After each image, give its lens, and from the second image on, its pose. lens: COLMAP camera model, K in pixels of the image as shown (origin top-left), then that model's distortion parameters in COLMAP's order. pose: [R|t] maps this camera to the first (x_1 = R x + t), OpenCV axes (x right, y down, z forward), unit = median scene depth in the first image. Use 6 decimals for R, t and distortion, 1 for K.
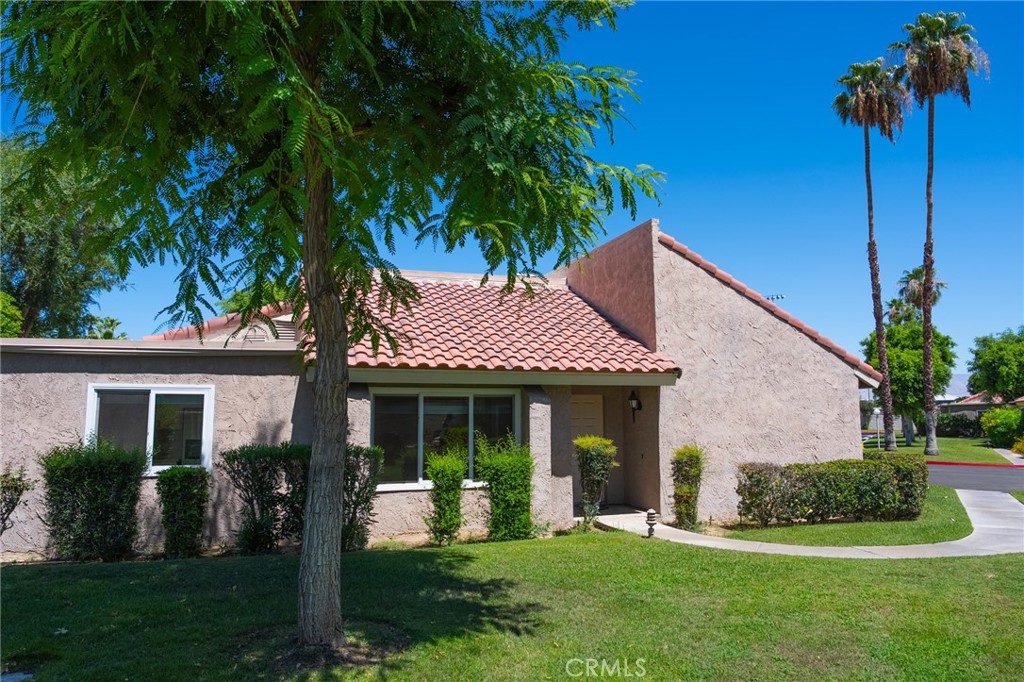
lens RADIAL K [[694.6, 0, 510.5], [0, 694.6, 344.5], [0, 0, 1]] dist [-0.019418, 0.025557]
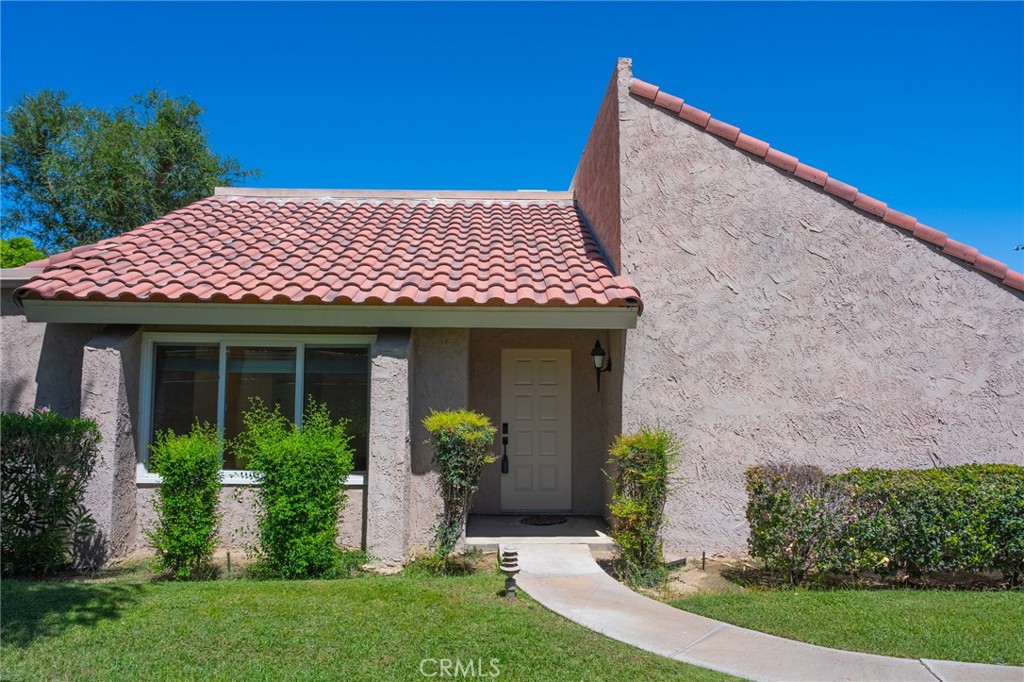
lens RADIAL K [[694.6, 0, 510.5], [0, 694.6, 344.5], [0, 0, 1]] dist [-0.019418, 0.025557]
pose [[0.954724, -0.008675, -0.297366, 0.292302], [0.019946, 0.999192, 0.034890, 0.047132], [0.296823, -0.039242, 0.954126, 0.381229]]
